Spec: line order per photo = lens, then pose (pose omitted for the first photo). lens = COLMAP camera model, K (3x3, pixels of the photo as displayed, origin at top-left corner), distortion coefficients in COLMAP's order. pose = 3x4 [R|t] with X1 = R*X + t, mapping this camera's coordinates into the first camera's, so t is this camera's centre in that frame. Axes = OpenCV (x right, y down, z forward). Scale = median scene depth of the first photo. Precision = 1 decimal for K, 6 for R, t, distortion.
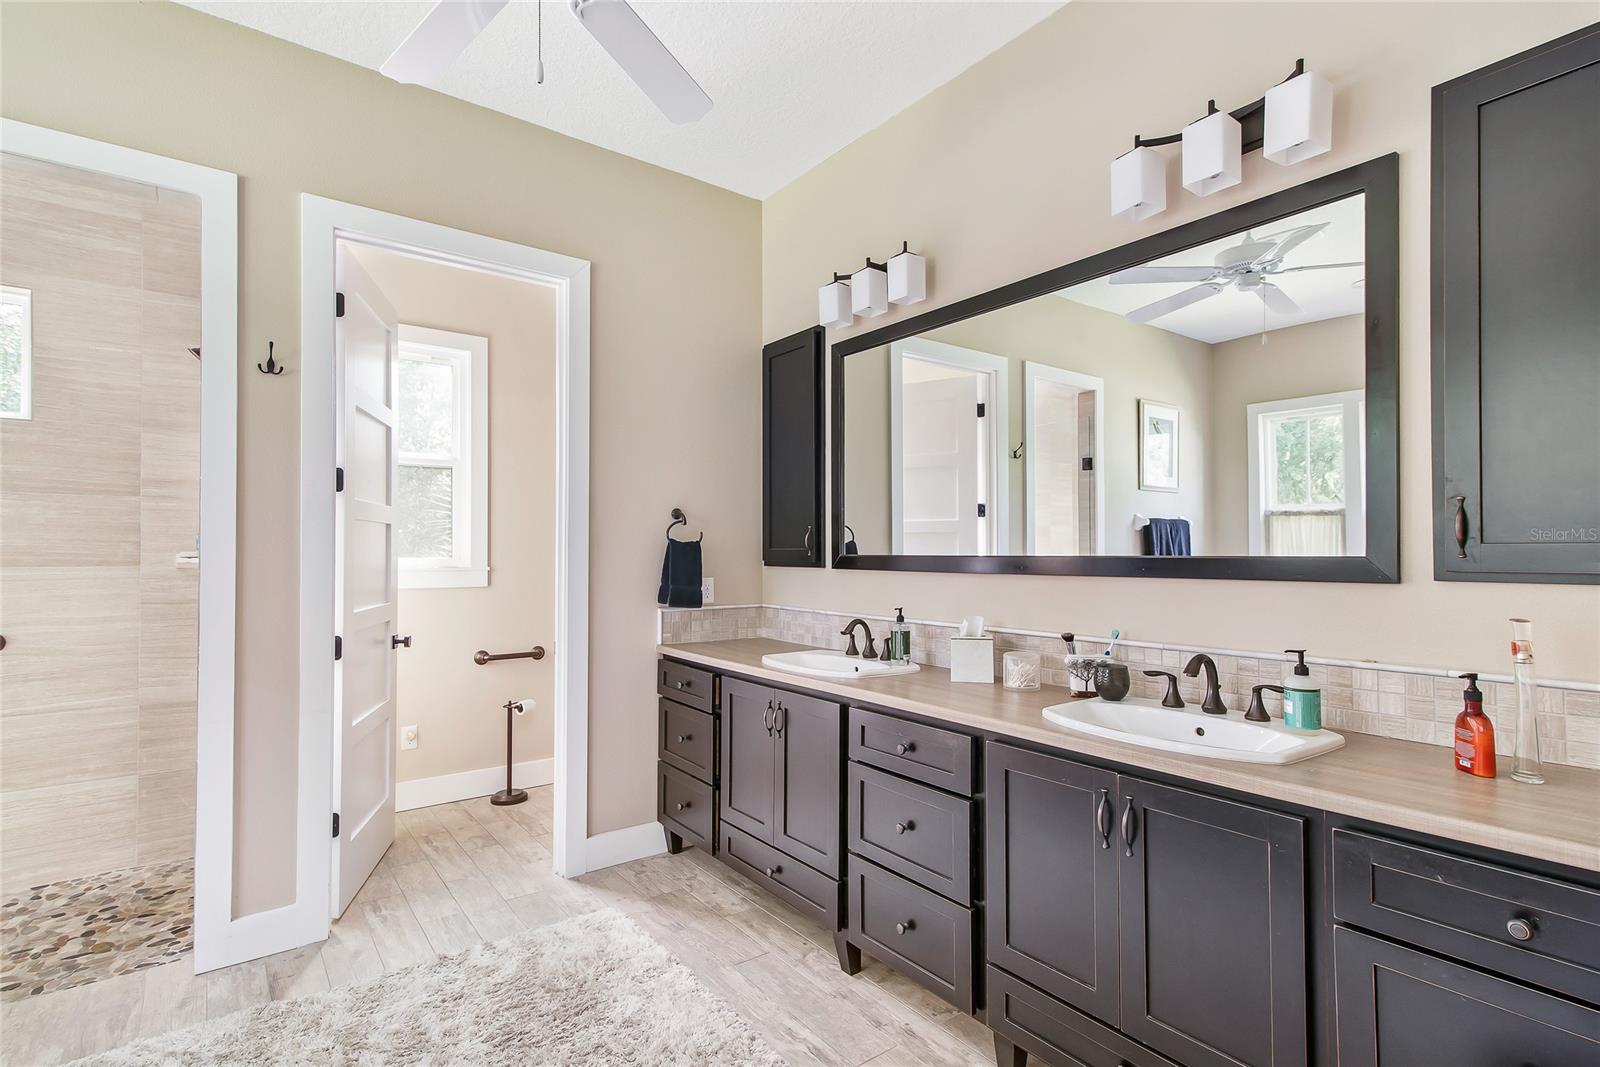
lens RADIAL K [[773.6, 0, 797.2], [0, 773.6, 543.7], [0, 0, 1]] dist [0.014960, -0.001061]
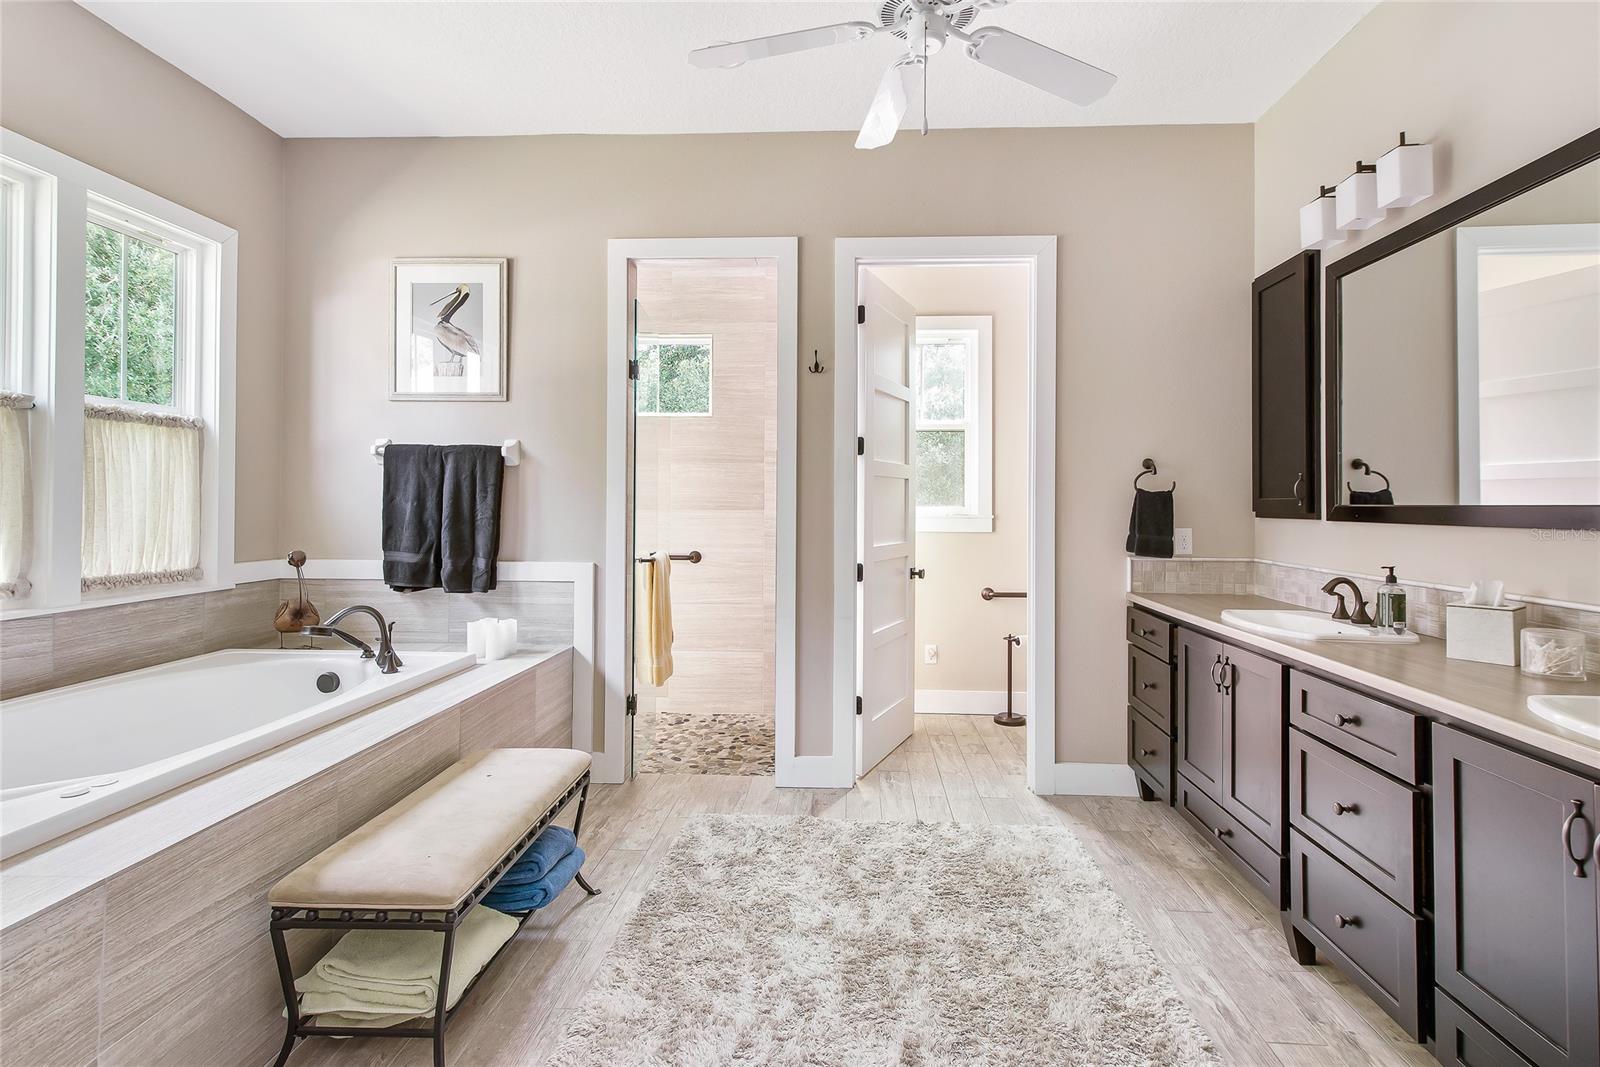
lens RADIAL K [[765.9, 0, 819.6], [0, 765.9, 495.8], [0, 0, 1]] dist [0.012411, -0.000489]
pose [[0.769865, -0.003450, -0.638198, 0.190893], [0.001523, 0.999992, -0.003568, 0.007370], [0.638205, 0.001775, 0.769864, -0.051872]]
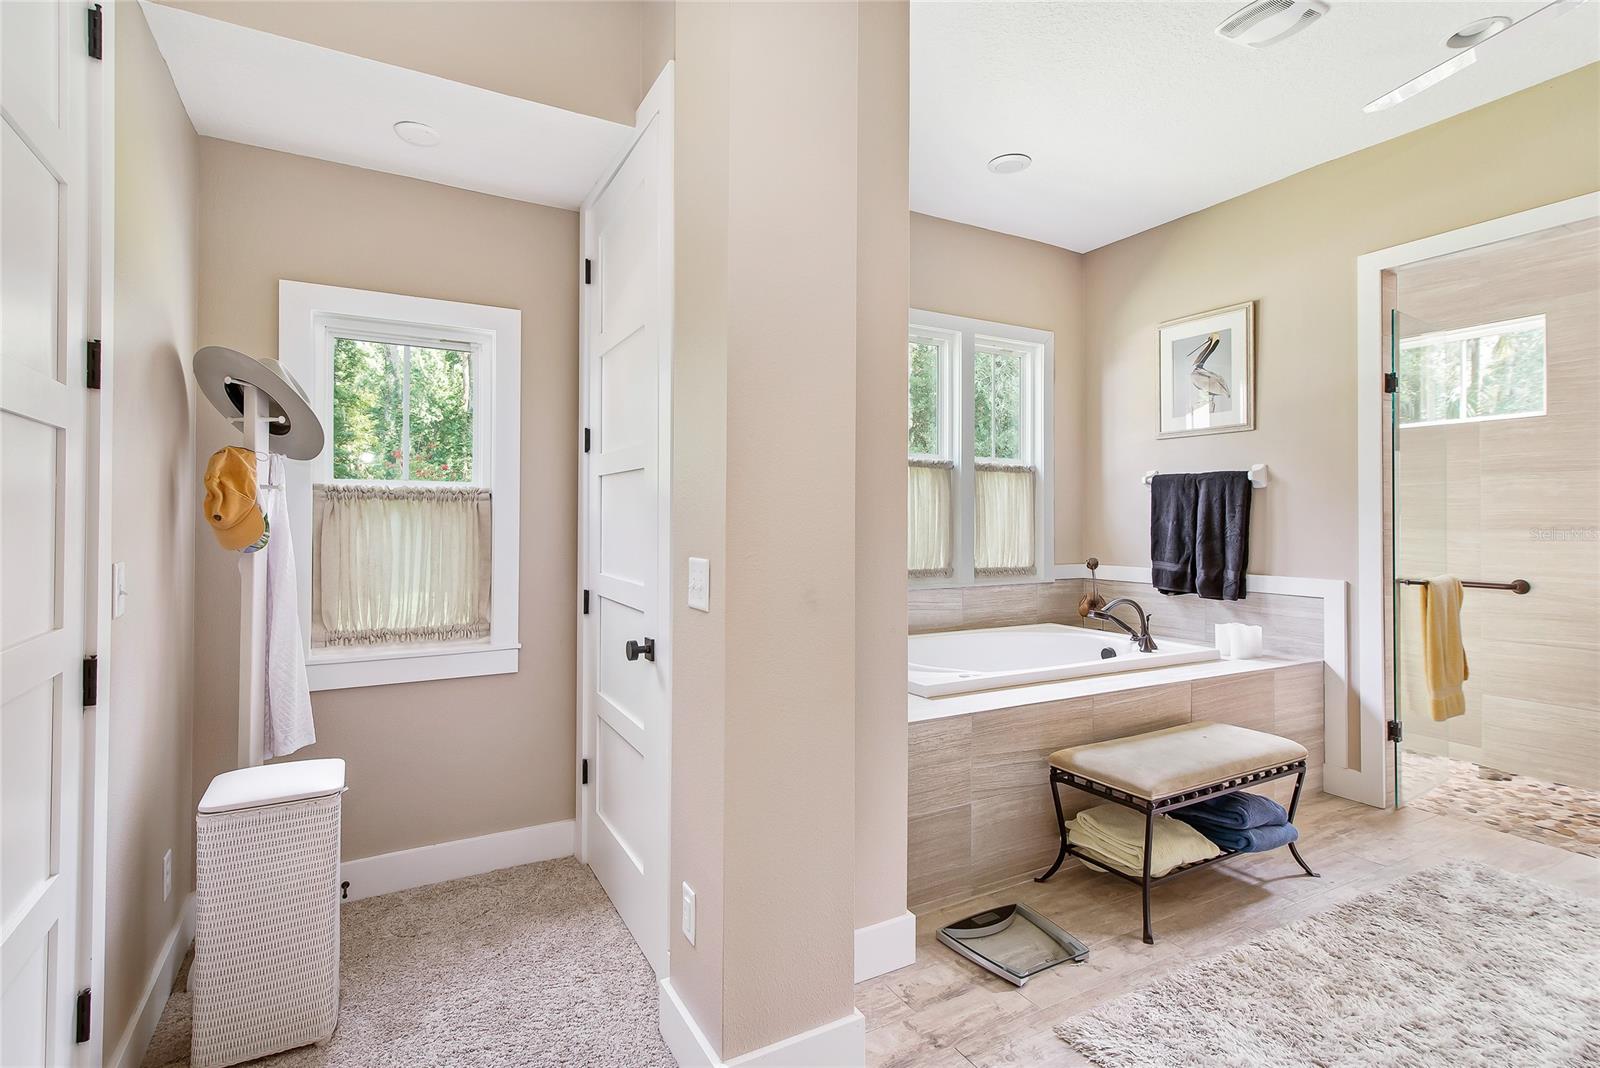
lens RADIAL K [[764.1, 0, 789.7], [0, 764.1, 509.5], [0, 0, 1]] dist [0.012183, -0.000094]
pose [[-0.142481, -0.017421, -0.989644, 0.506399], [0.007164, 0.999801, -0.018631, 0.011457], [0.989772, -0.009744, -0.142328, -0.047994]]
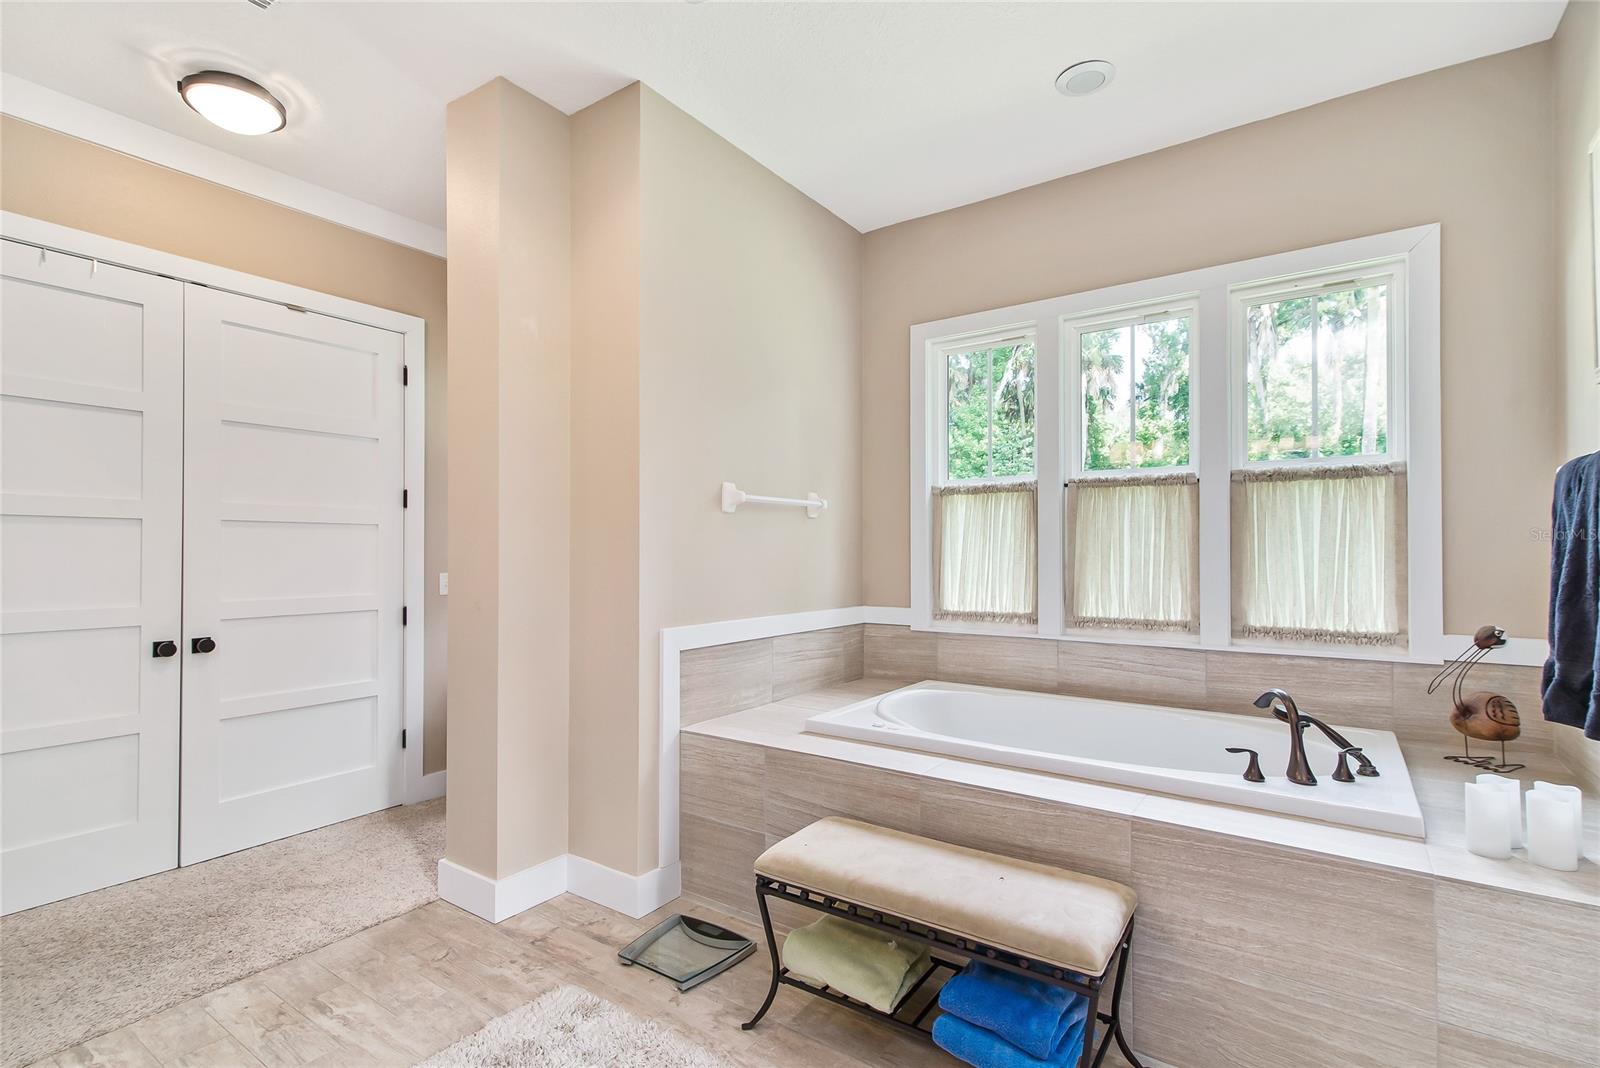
lens RADIAL K [[753.5, 0, 803.6], [0, 753.5, 550.5], [0, 0, 1]] dist [0.016186, -0.001197]
pose [[-0.949967, -0.005001, -0.312309, -0.225749], [-0.001049, 0.999917, -0.012822, 0.015075], [0.312348, -0.011853, -0.949894, 0.965778]]
